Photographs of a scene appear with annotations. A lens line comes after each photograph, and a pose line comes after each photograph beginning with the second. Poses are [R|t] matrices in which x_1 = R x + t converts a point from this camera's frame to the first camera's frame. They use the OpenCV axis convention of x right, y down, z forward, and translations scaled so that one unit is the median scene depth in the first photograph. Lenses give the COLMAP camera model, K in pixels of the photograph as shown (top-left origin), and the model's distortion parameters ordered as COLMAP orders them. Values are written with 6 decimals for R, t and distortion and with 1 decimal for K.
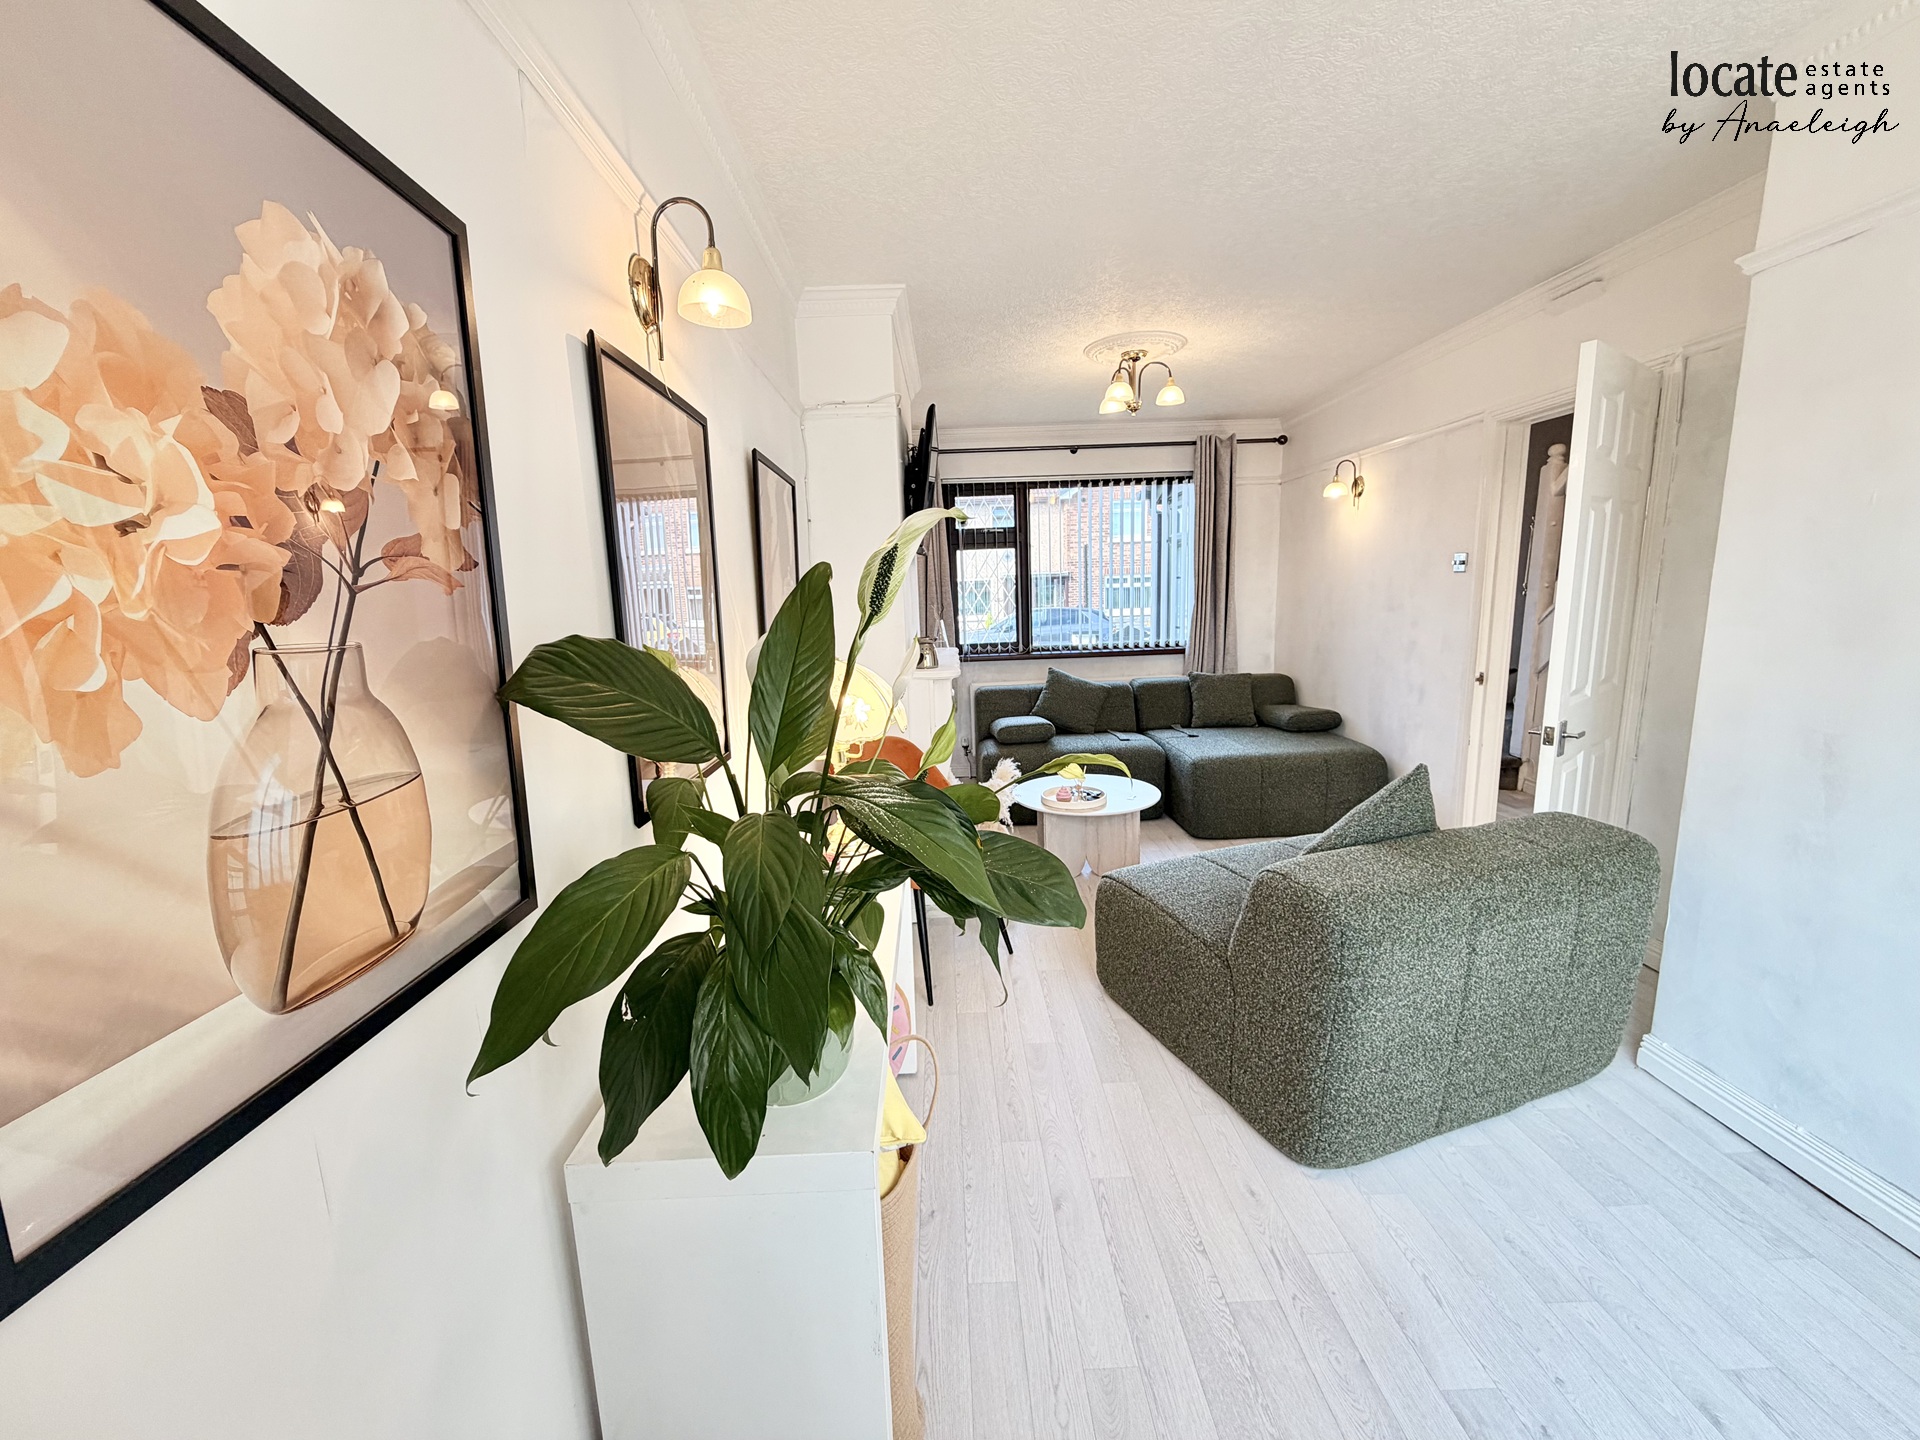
lens RADIAL K [[763.9, 0, 950.1], [0, 763.9, 724.8], [0, 0, 1]] dist [0.000371, 0.000217]
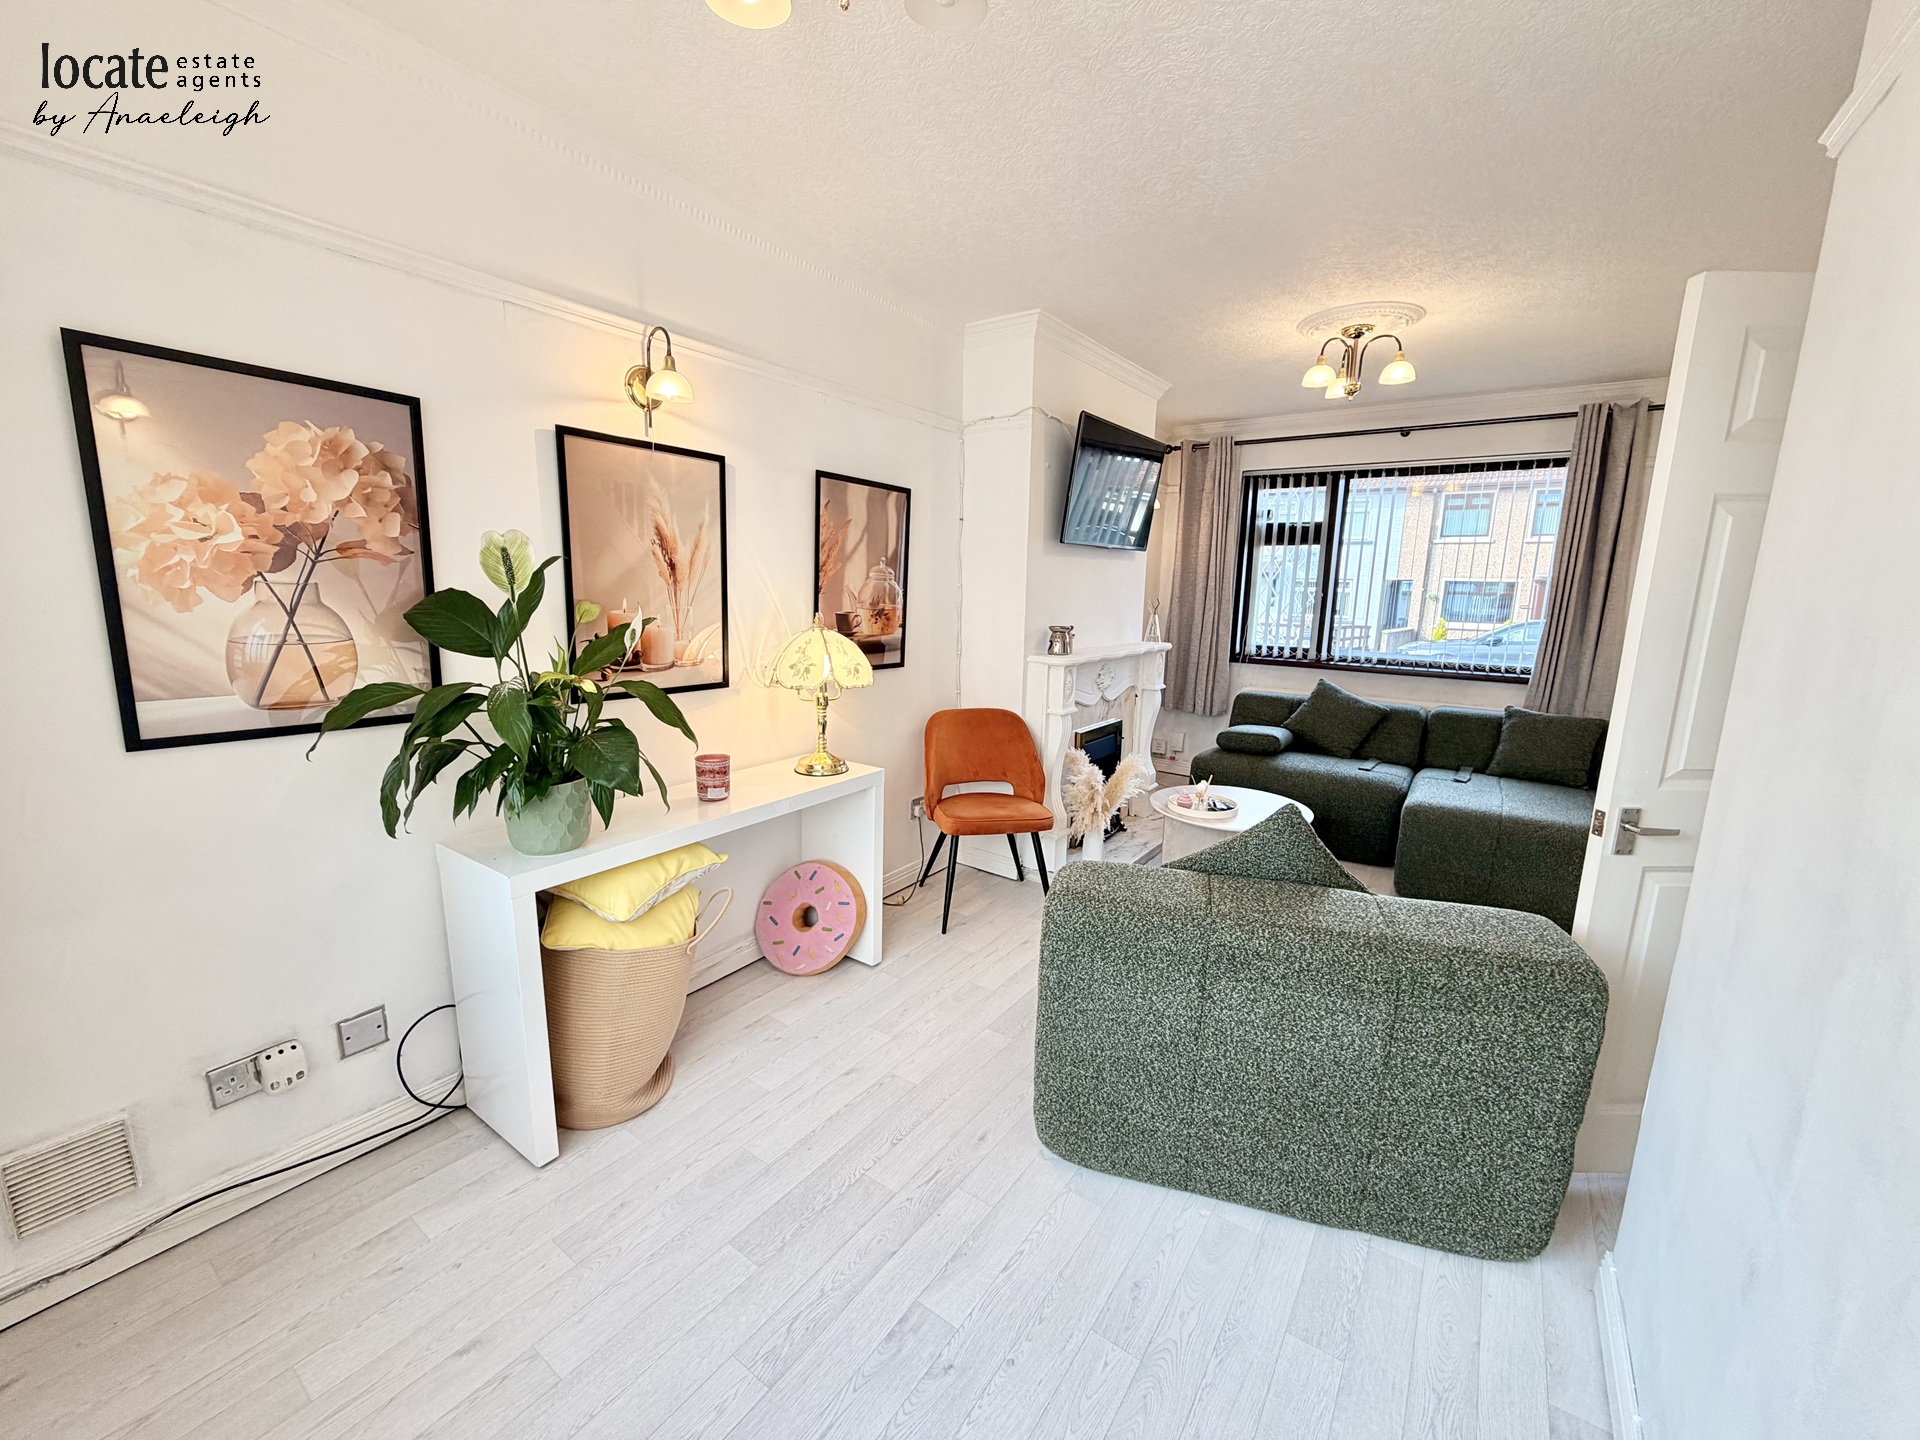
lens RADIAL K [[759.6, 0, 951.9], [0, 759.6, 725.1], [0, 0, 1]] dist [-0.000537, -0.000084]
pose [[0.802347, 0.159398, -0.575180, 1.212612], [-0.149395, 0.986637, 0.065026, -0.057424], [0.577859, 0.033756, 0.815439, 0.078833]]
